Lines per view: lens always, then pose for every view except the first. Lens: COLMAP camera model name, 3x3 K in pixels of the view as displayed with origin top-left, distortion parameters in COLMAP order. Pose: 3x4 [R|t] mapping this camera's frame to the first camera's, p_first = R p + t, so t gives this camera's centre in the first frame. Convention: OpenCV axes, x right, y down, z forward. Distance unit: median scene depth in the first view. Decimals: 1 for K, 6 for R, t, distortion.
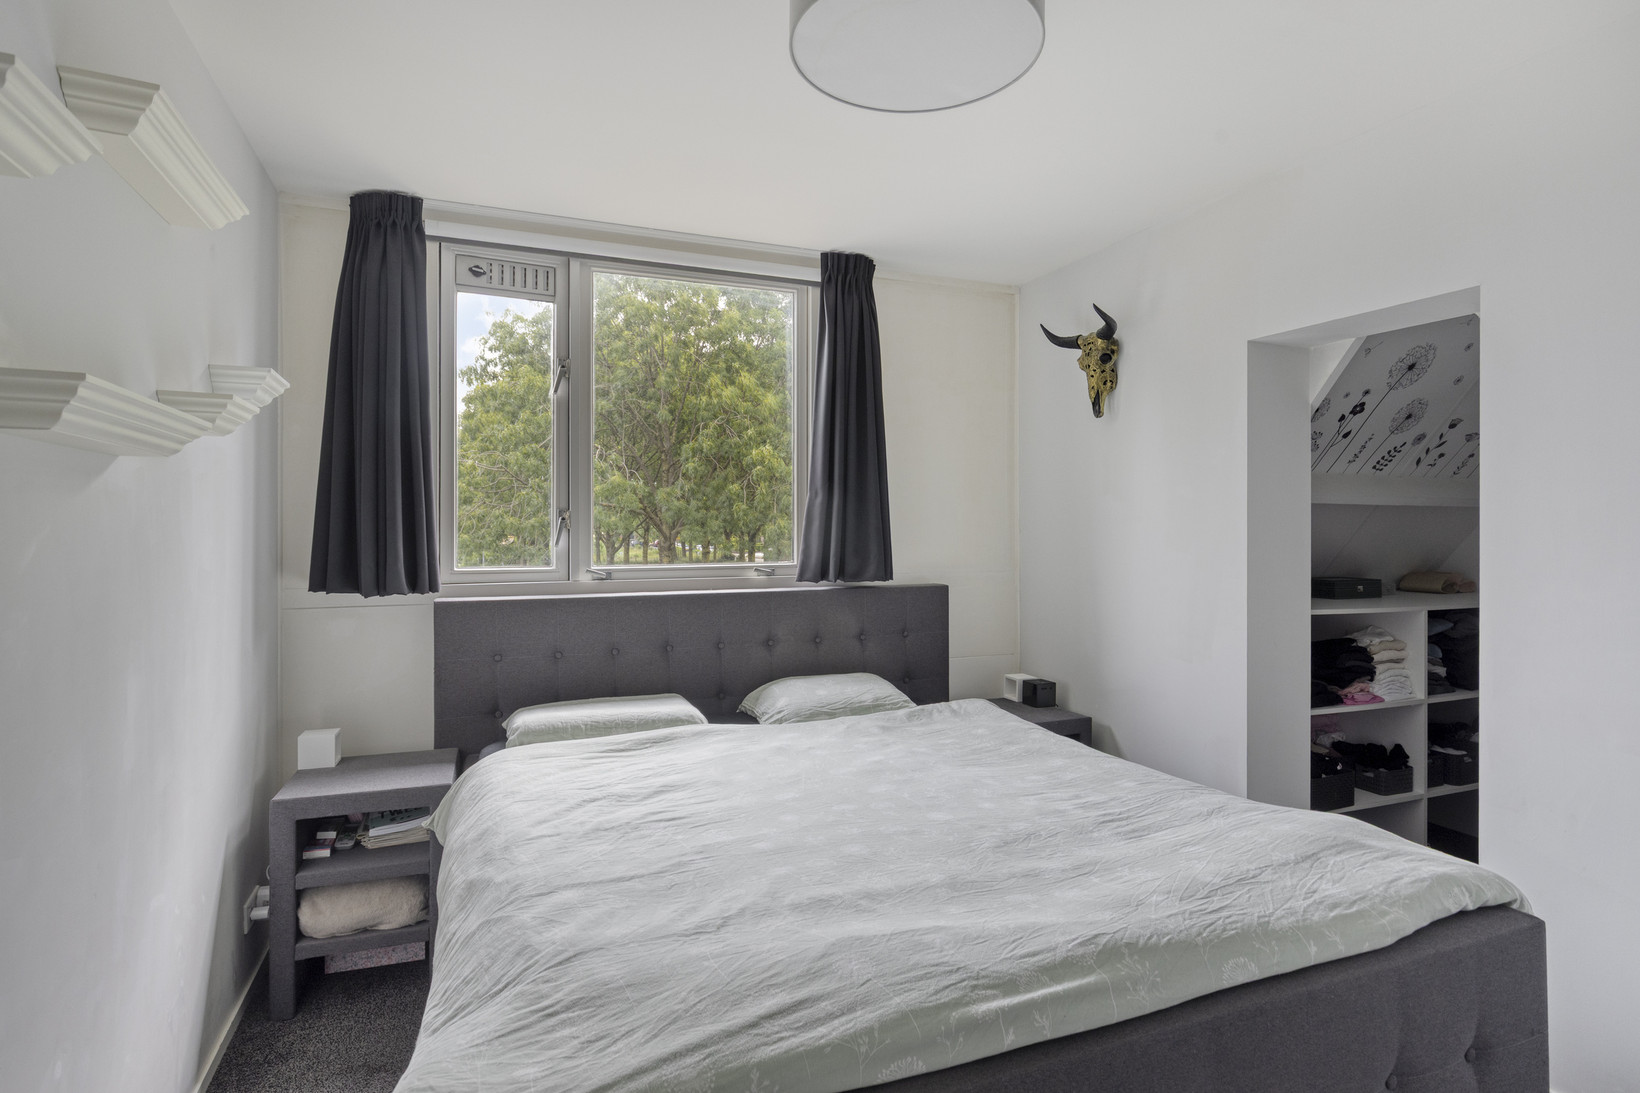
lens RADIAL K [[863.2, 0, 818.2], [0, 863.2, 538.3], [0, 0, 1]] dist [-0.000389, -0.000219]
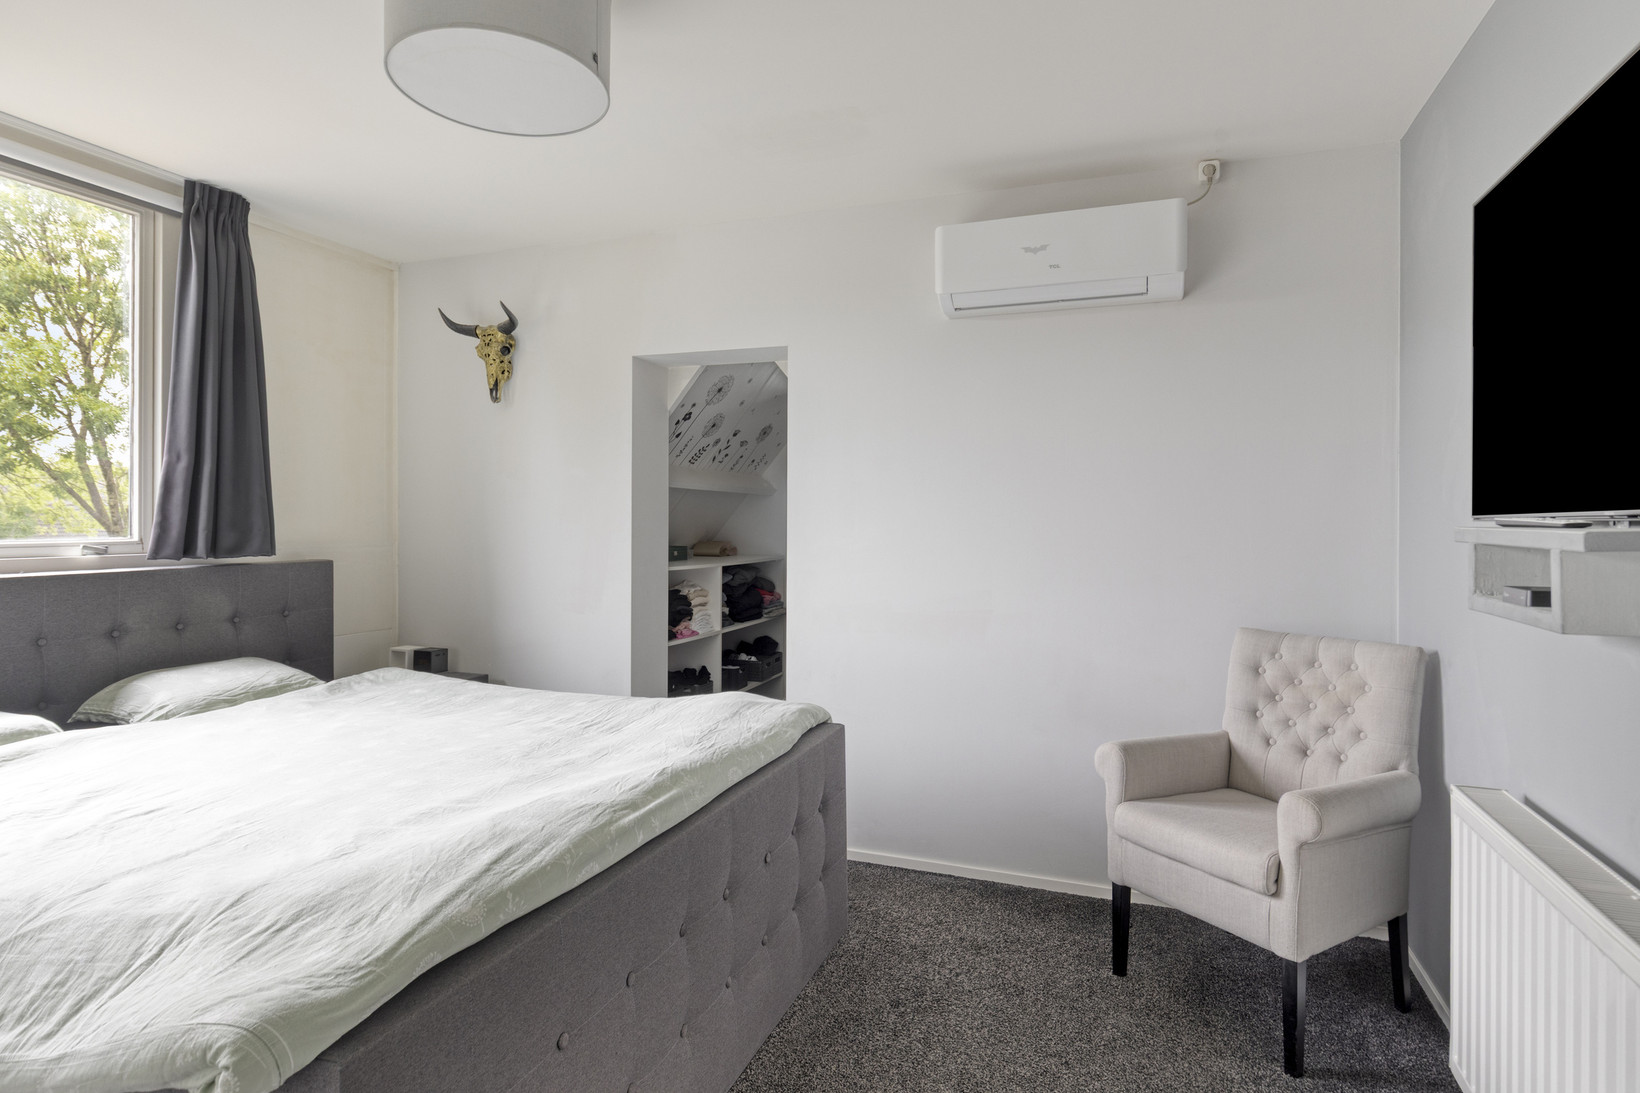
lens RADIAL K [[863.2, 0, 826.8], [0, 863.2, 537.3], [0, 0, 1]] dist [-0.000389, -0.000219]
pose [[0.678461, -0.011536, 0.734546, -0.225371], [0.002480, 0.999907, 0.013413, 0.021037], [-0.734632, -0.007279, 0.678427, -0.074289]]
